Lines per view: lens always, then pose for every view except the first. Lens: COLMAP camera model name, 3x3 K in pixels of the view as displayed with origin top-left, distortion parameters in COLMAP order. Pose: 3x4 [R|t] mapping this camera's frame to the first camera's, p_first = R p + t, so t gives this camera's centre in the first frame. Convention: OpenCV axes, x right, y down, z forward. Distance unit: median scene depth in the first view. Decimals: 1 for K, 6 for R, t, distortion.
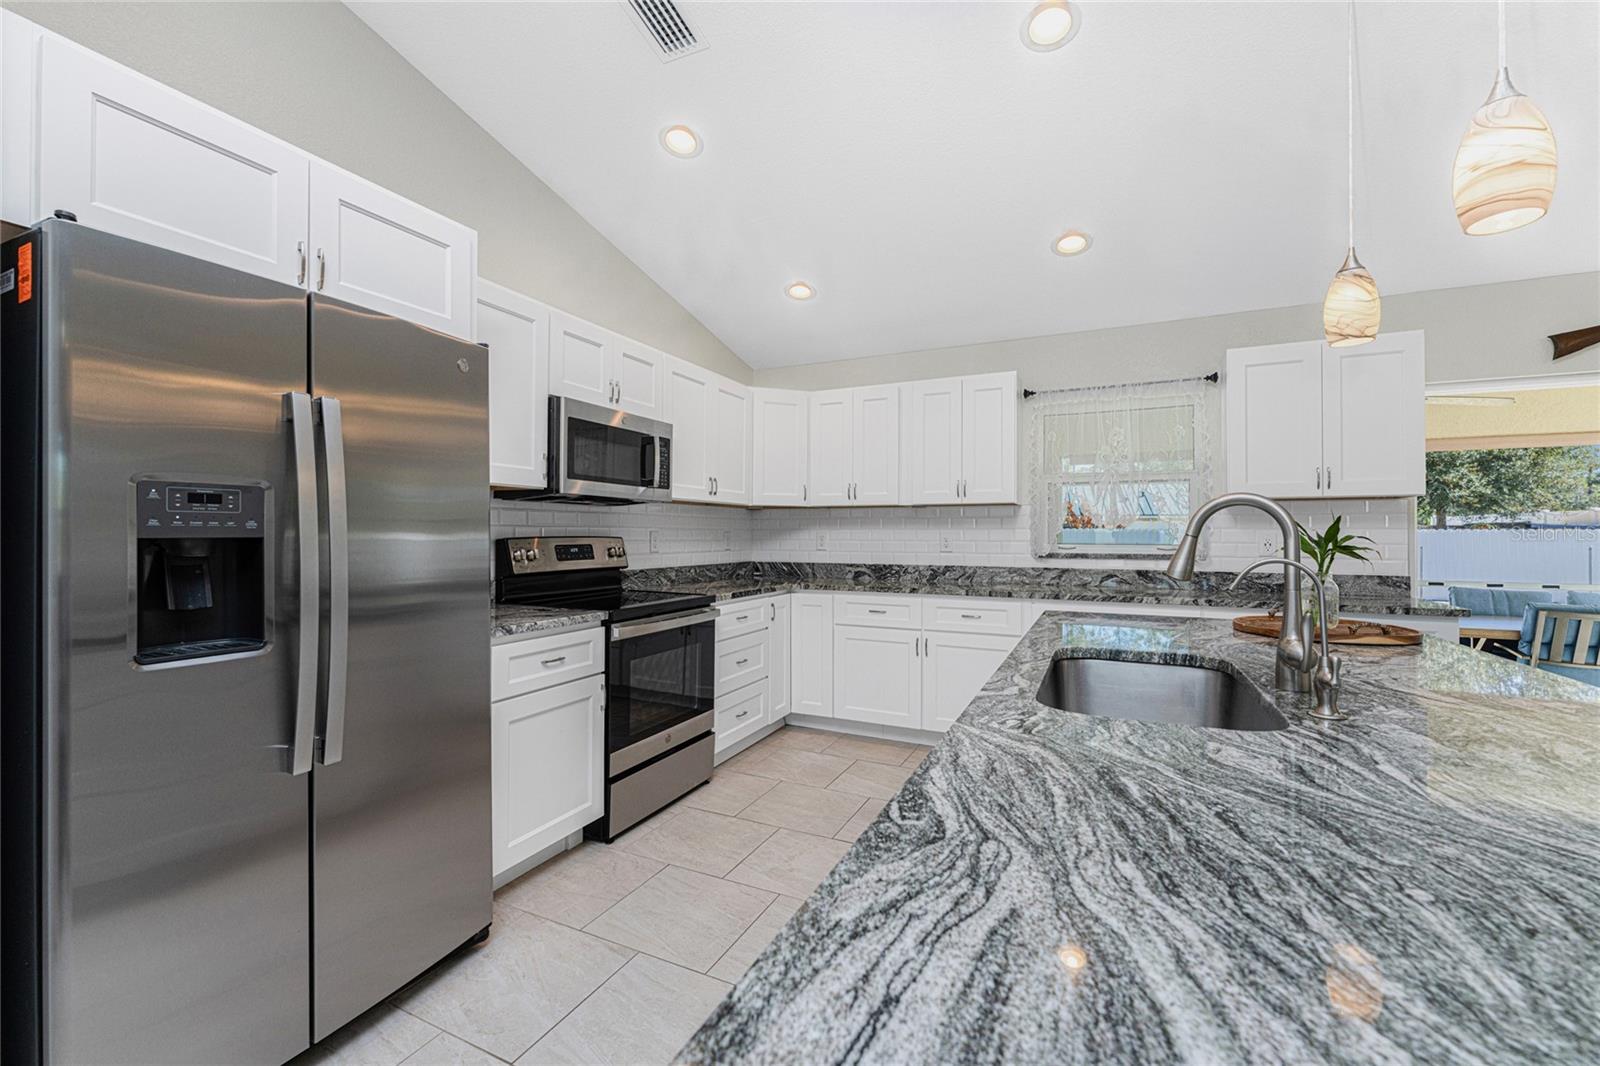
lens RADIAL K [[655.7, 0, 792.7], [0, 655.7, 524.5], [0, 0, 1]] dist [-0.000559, -0.000330]
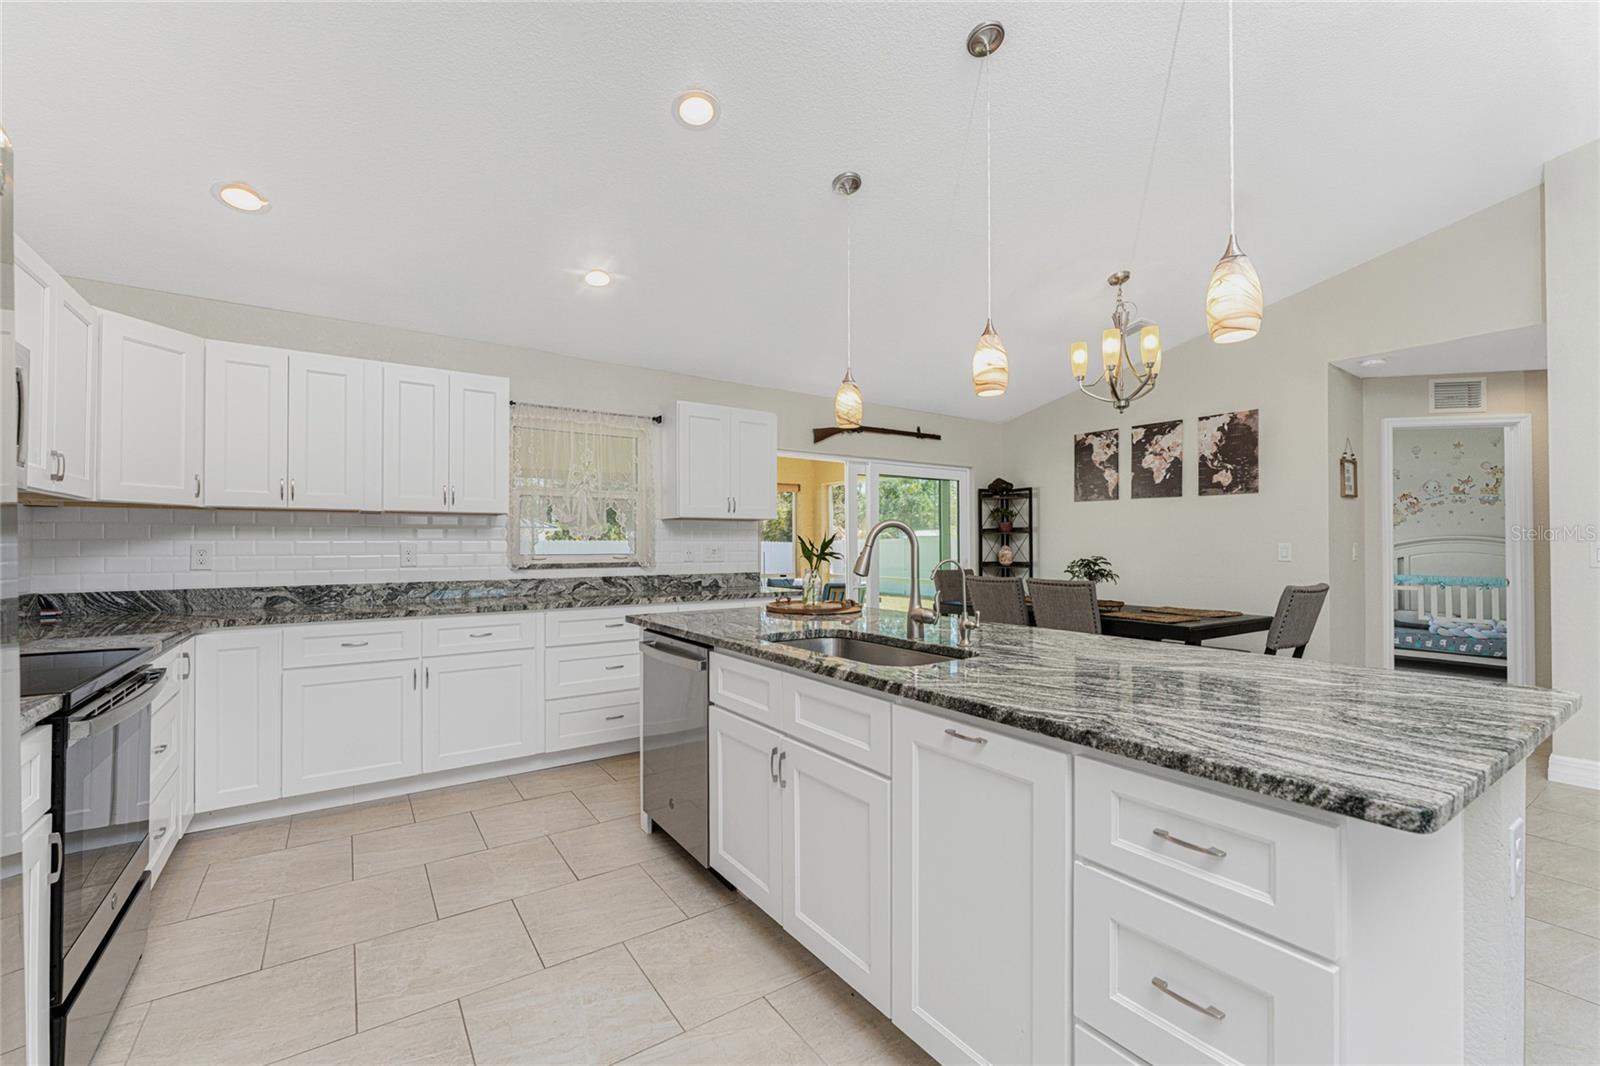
lens RADIAL K [[655.7, 0, 791.7], [0, 655.7, 540.4], [0, 0, 1]] dist [-0.000559, -0.000330]
pose [[0.501570, 0.002092, 0.865115, -0.320229], [-0.008628, 0.999959, 0.002585, 0.000480], [-0.865074, -0.008761, 0.501567, 0.159008]]
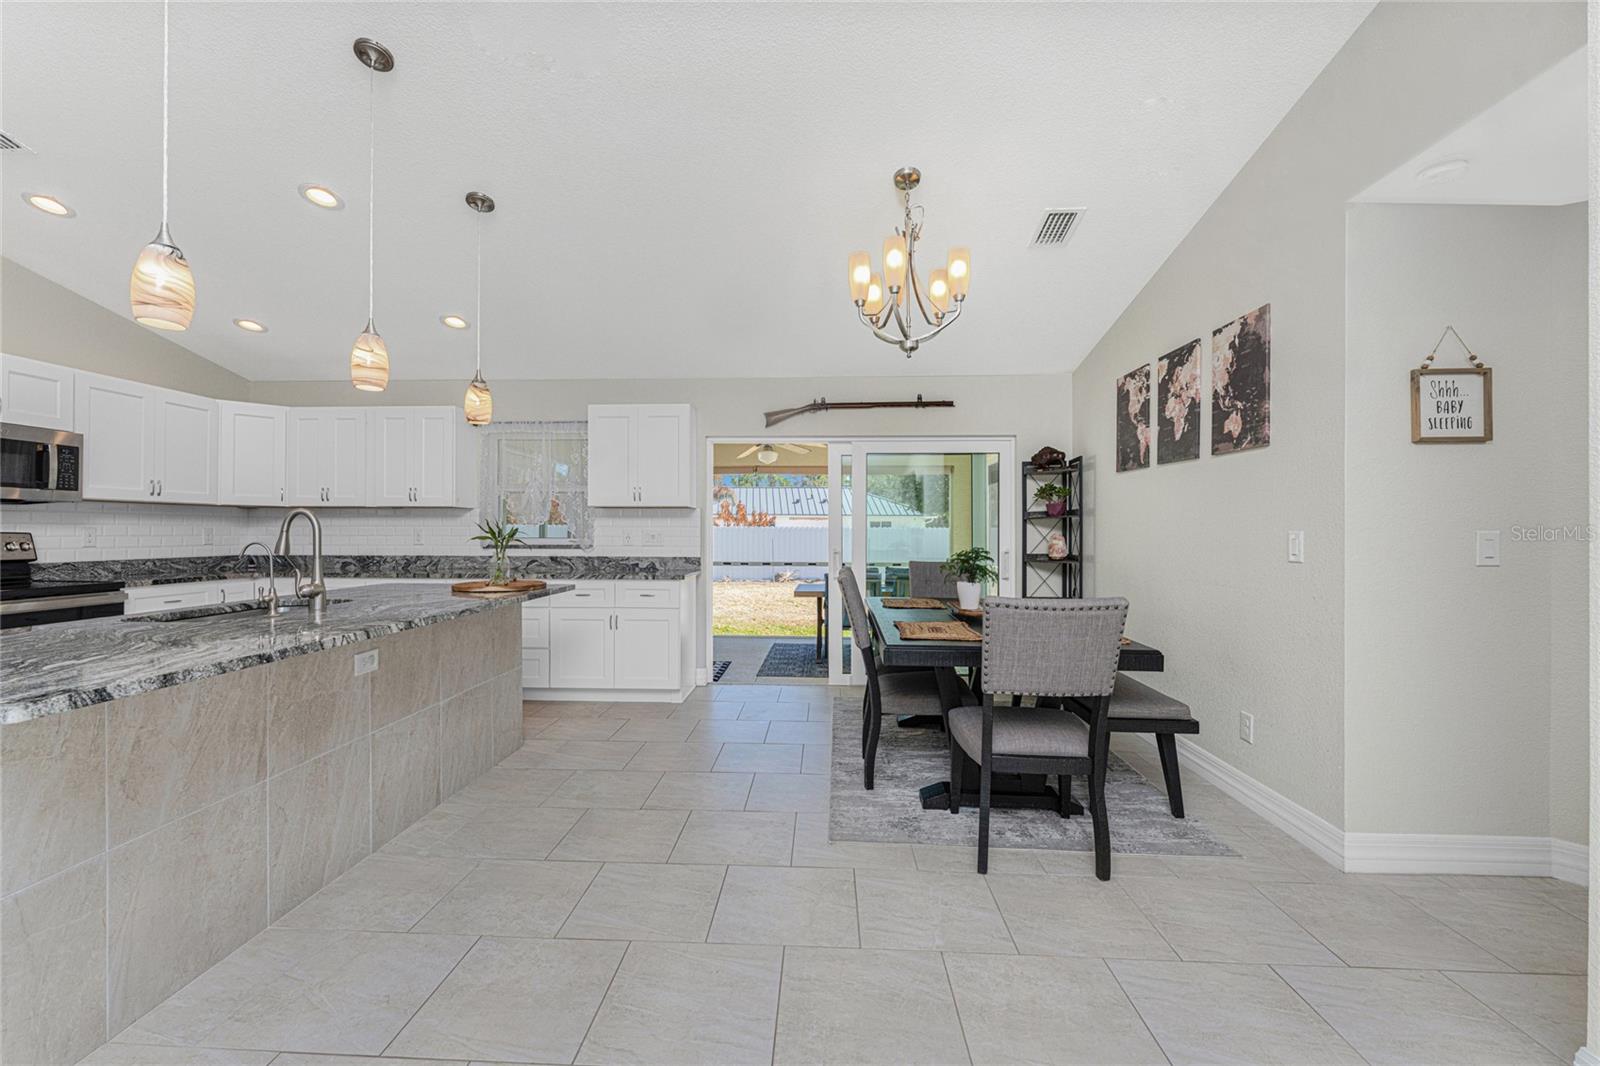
lens RADIAL K [[655.7, 0, 791.2], [0, 655.7, 531.9], [0, 0, 1]] dist [-0.000559, -0.000330]
pose [[0.922204, -0.000233, 0.386704, 0.498016], [-0.005927, 0.999874, 0.014737, -0.006246], [-0.386658, -0.015883, 0.922086, -0.515757]]
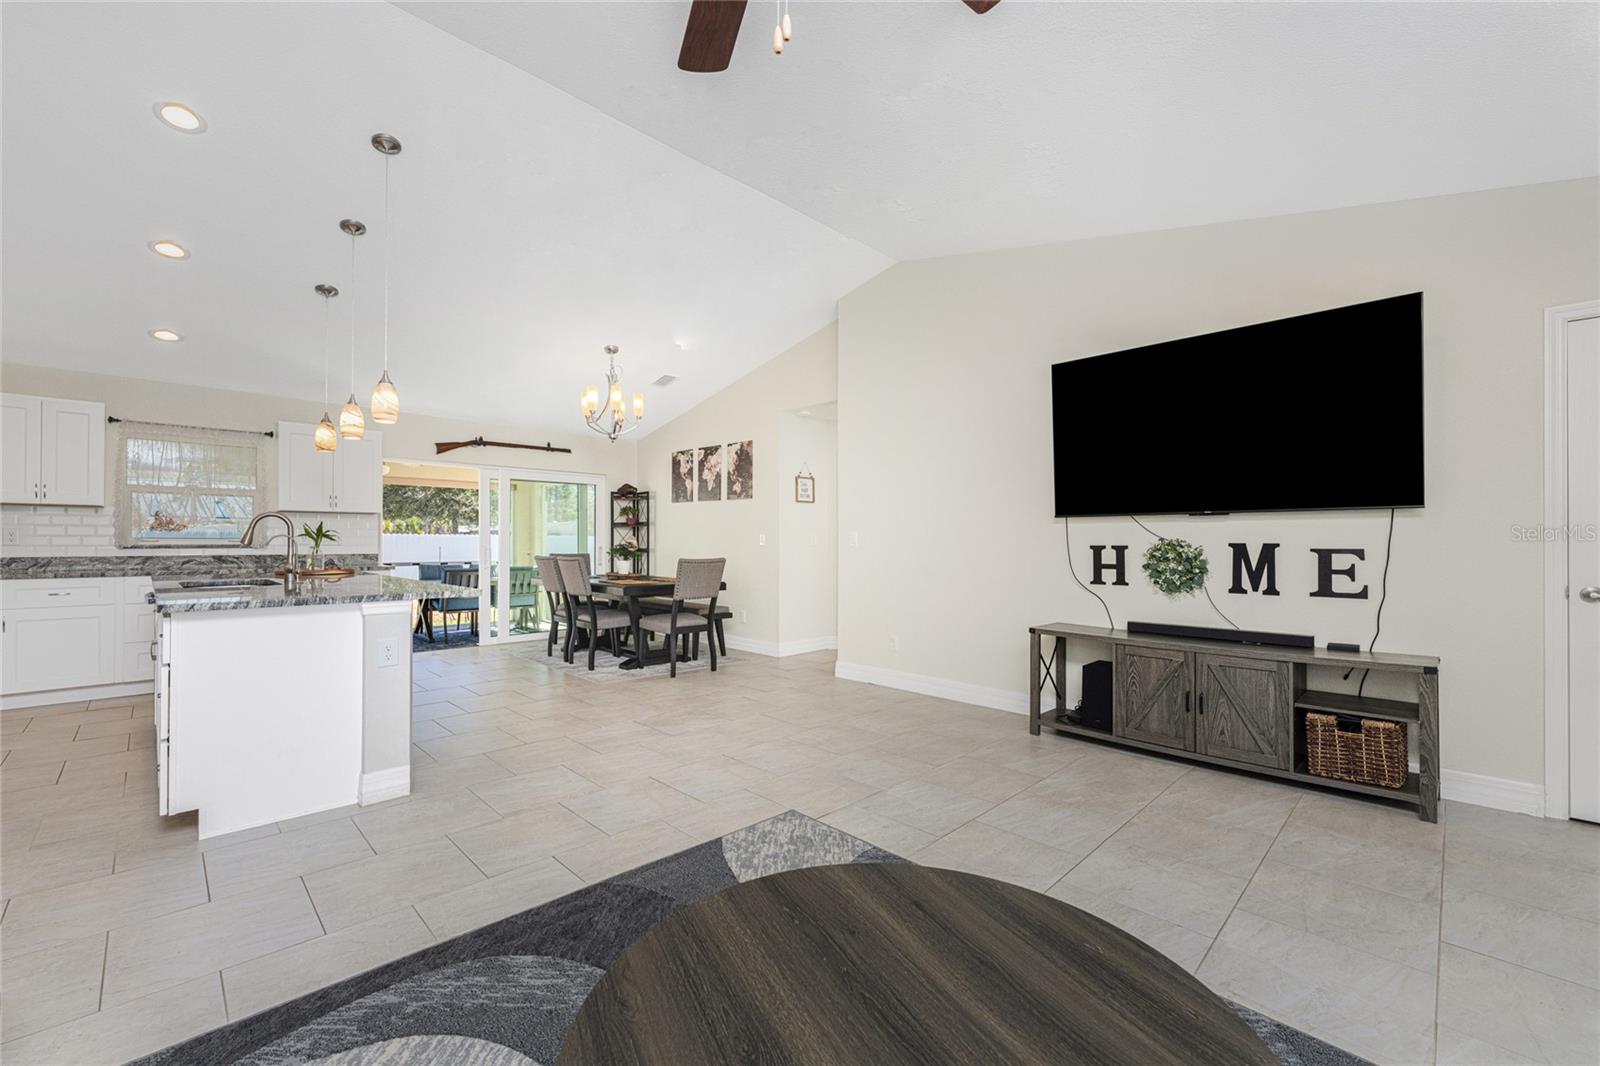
lens RADIAL K [[655.7, 0, 794.9], [0, 655.7, 538.8], [0, 0, 1]] dist [-0.000559, -0.000330]
pose [[0.334104, 0.002034, 0.942534, -0.457267], [-0.014922, 0.999884, 0.003131, 0.008726], [-0.942418, -0.015110, 0.334095, -0.777212]]
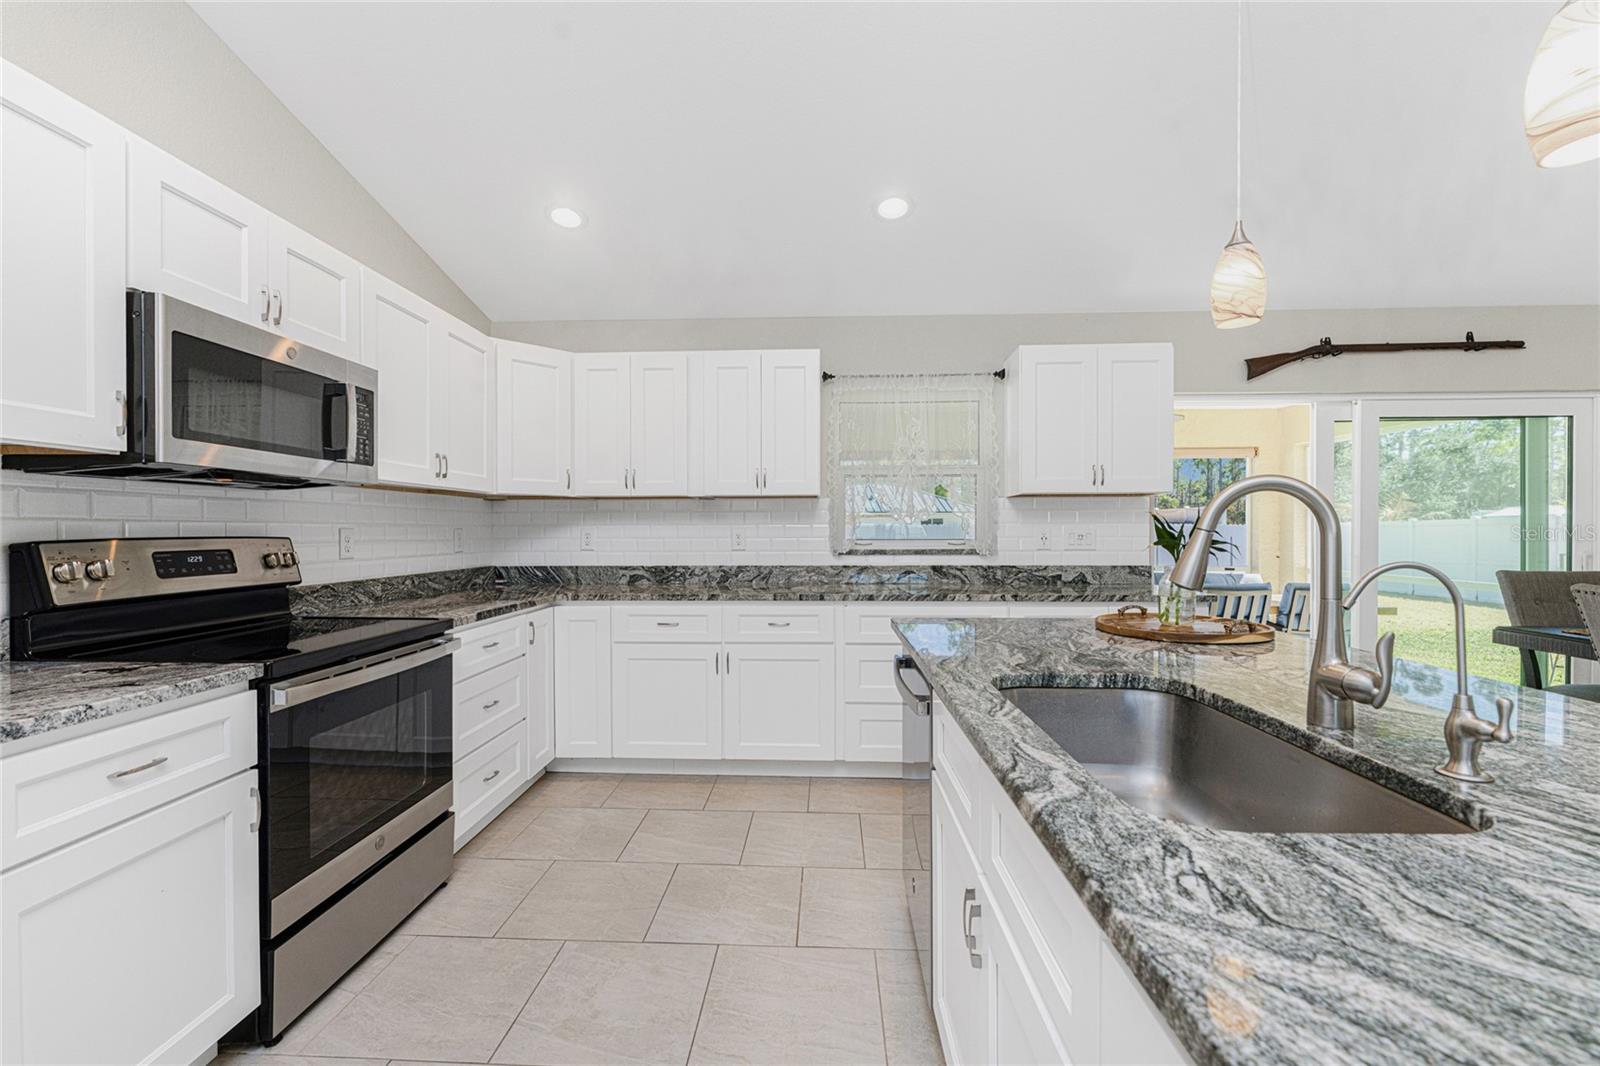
lens RADIAL K [[655.7, 0, 794.0], [0, 655.7, 535.3], [0, 0, 1]] dist [-0.000559, -0.000330]
pose [[0.920566, -0.008317, 0.390498, -0.050885], [-0.000570, 0.999744, 0.022636, 0.002164], [-0.390586, -0.021061, 0.920326, 0.196182]]
